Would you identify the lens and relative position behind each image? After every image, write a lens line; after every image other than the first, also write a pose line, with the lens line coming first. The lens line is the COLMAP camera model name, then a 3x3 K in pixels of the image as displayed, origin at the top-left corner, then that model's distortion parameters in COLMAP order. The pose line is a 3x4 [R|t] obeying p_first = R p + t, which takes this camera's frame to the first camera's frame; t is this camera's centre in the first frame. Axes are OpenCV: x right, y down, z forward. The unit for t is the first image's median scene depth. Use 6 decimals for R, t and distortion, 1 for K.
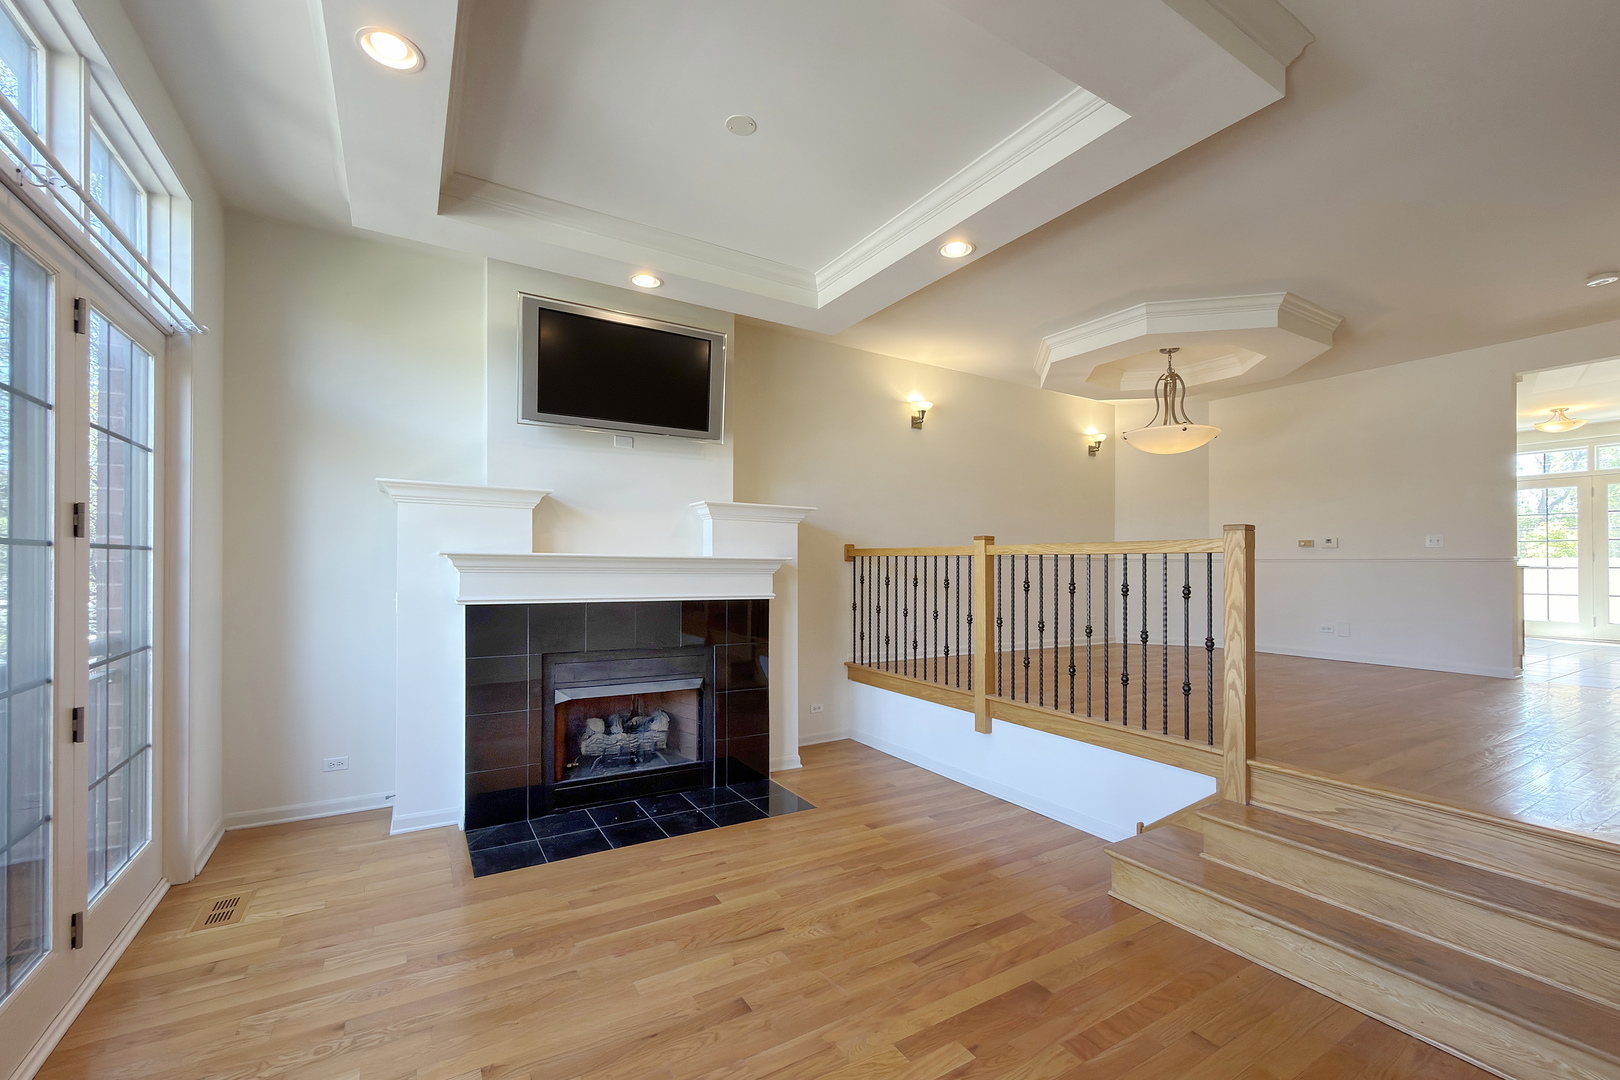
lens RADIAL K [[672.2, 0, 809.5], [0, 672.2, 576.2], [0, 0, 1]] dist [-0.001034, 0.000005]
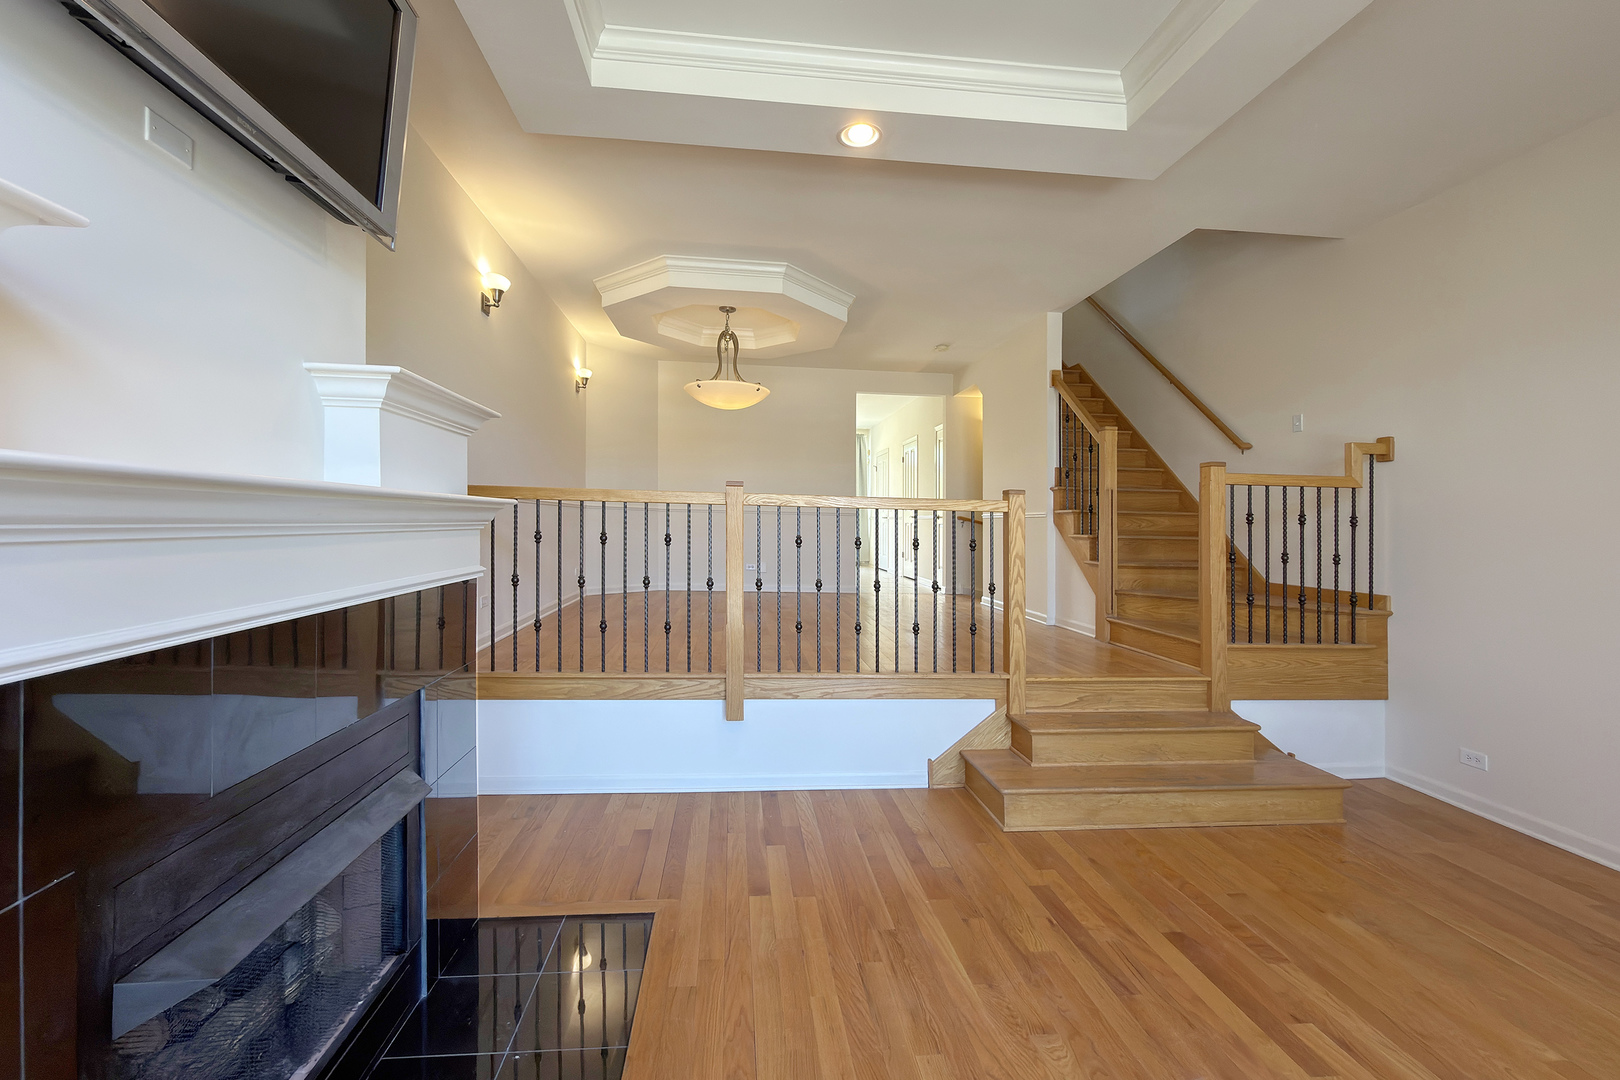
lens RADIAL K [[664.3, 0, 803.7], [0, 664.3, 524.8], [0, 0, 1]] dist [-0.002301, -0.000198]
pose [[0.431095, -0.004293, 0.902296, -0.480531], [-0.005249, 0.999960, 0.007266, -0.014856], [-0.902291, -0.007869, 0.431055, 0.627856]]
